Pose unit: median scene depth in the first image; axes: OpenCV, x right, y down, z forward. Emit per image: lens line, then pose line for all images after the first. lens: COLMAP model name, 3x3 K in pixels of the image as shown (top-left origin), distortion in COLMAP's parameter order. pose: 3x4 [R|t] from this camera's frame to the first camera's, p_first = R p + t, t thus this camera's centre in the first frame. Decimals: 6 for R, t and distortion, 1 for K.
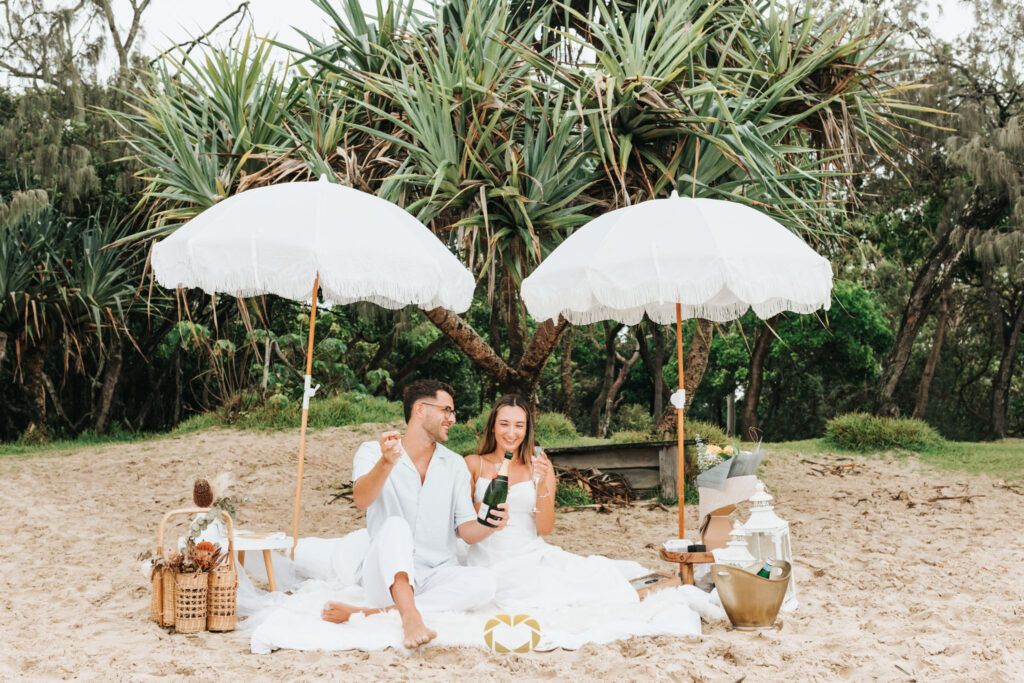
lens RADIAL K [[1515.9, 0, 512.0], [0, 1515.9, 341.5], [0, 0, 1]] dist [-0.003746, 0.032532]
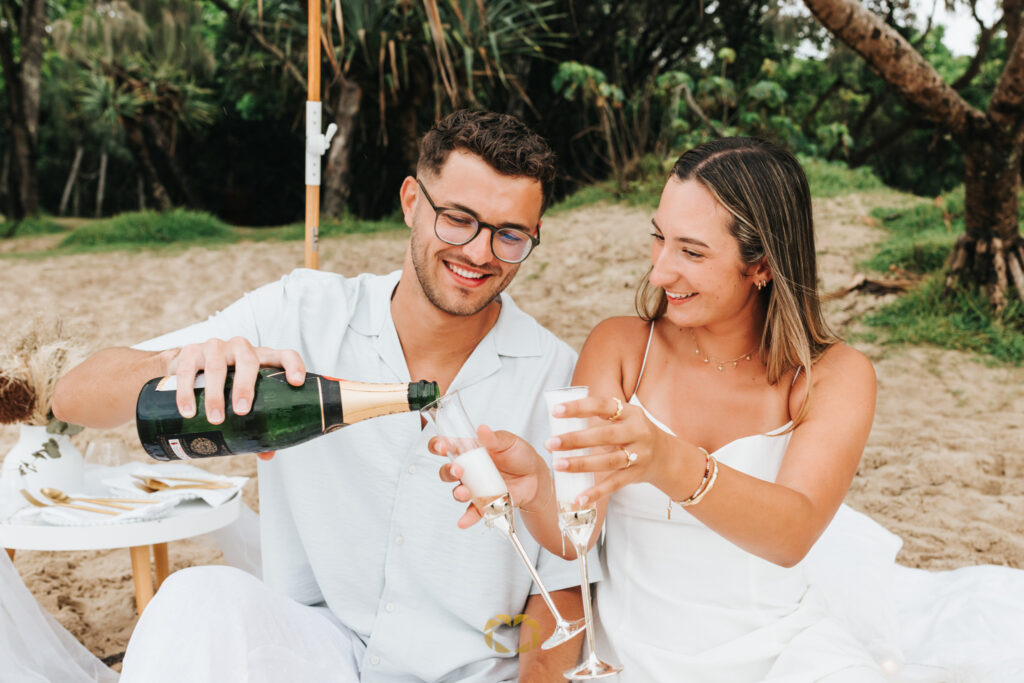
lens RADIAL K [[1515.9, 0, 512.0], [0, 1515.9, 341.5], [0, 0, 1]] dist [-0.003746, 0.032532]
pose [[0.939010, 0.038418, -0.341738, 0.022498], [0.014207, 0.988558, 0.150170, 0.010570], [0.343597, -0.145866, 0.927720, 0.262320]]
